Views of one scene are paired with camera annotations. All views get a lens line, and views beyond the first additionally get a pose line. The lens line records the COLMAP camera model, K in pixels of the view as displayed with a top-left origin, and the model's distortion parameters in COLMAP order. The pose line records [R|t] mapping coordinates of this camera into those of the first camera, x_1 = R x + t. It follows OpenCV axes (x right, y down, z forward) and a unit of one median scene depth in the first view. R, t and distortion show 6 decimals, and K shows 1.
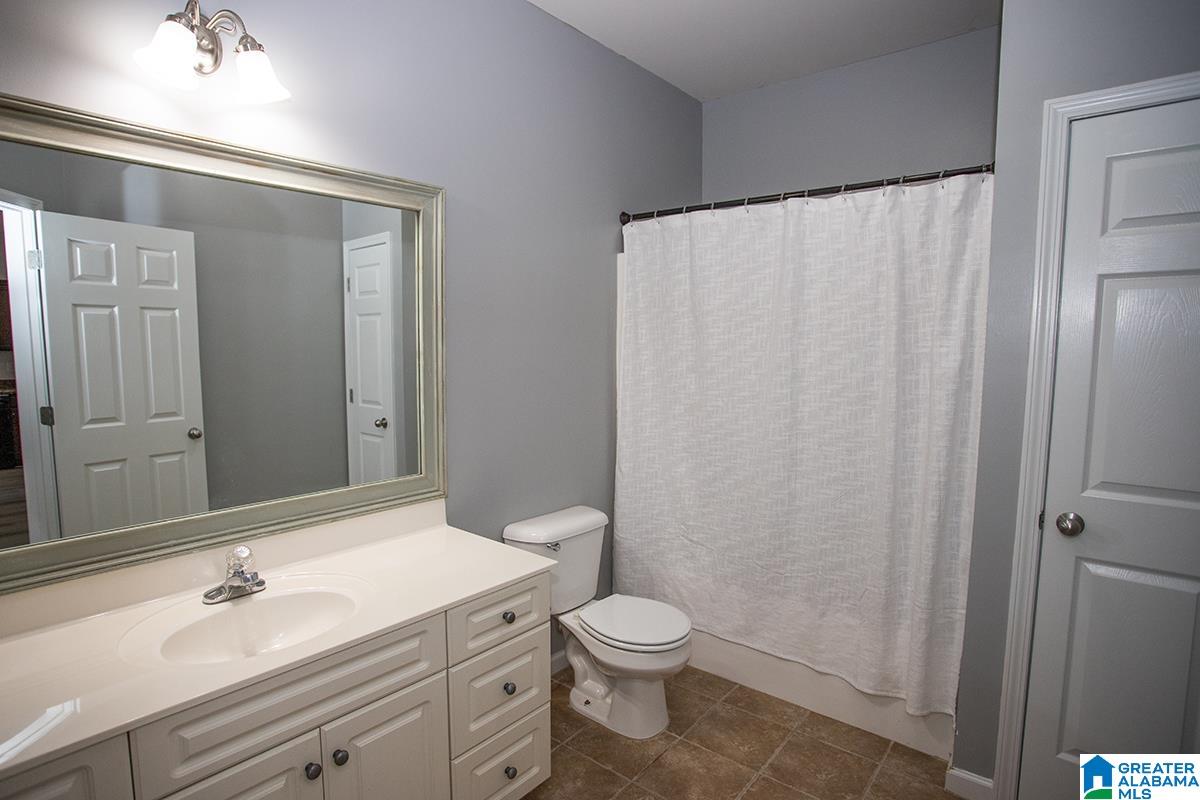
lens RADIAL K [[596.1, 0, 593.6], [0, 596.1, 398.7], [0, 0, 1]] dist [-0.047200, 0.001760]
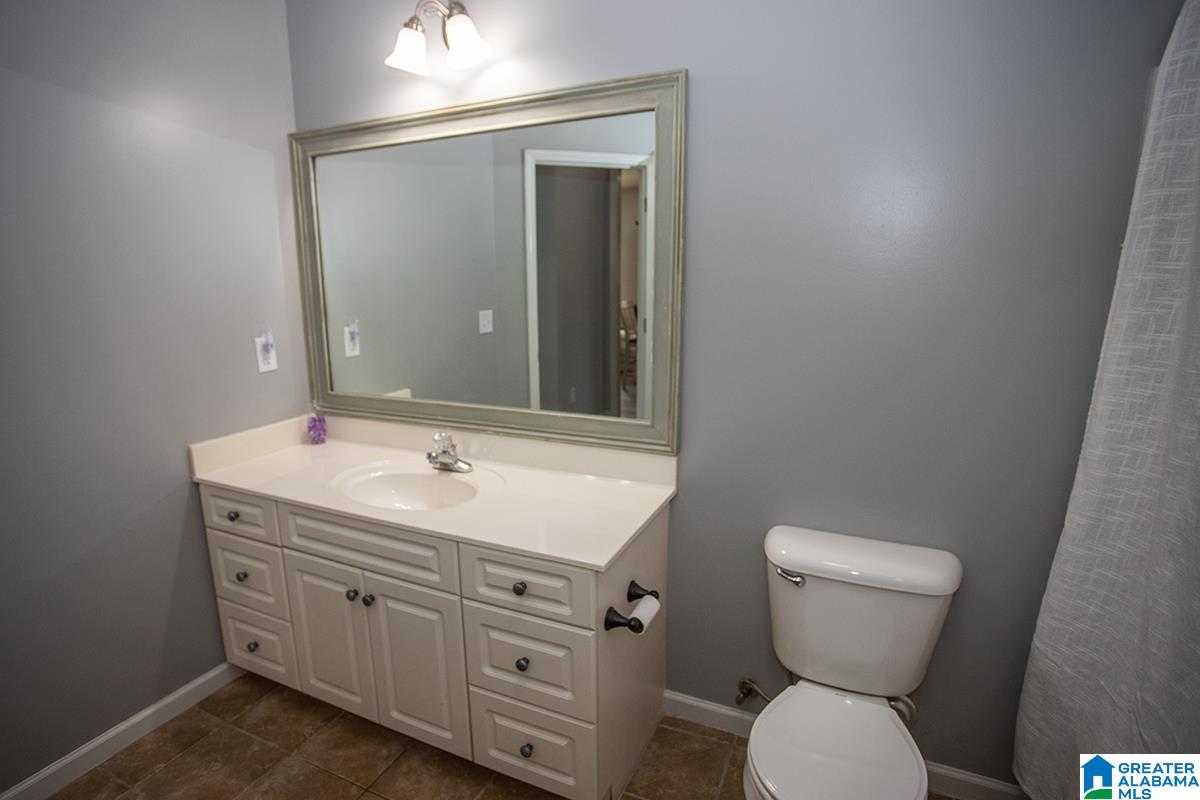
lens RADIAL K [[596.1, 0, 594.7], [0, 596.1, 409.7], [0, 0, 1]] dist [-0.047200, 0.001760]
pose [[0.284824, 0.197651, -0.937982, 0.659655], [-0.081392, 0.979965, 0.181782, -0.058436], [0.955118, 0.024568, 0.295204, 0.840836]]
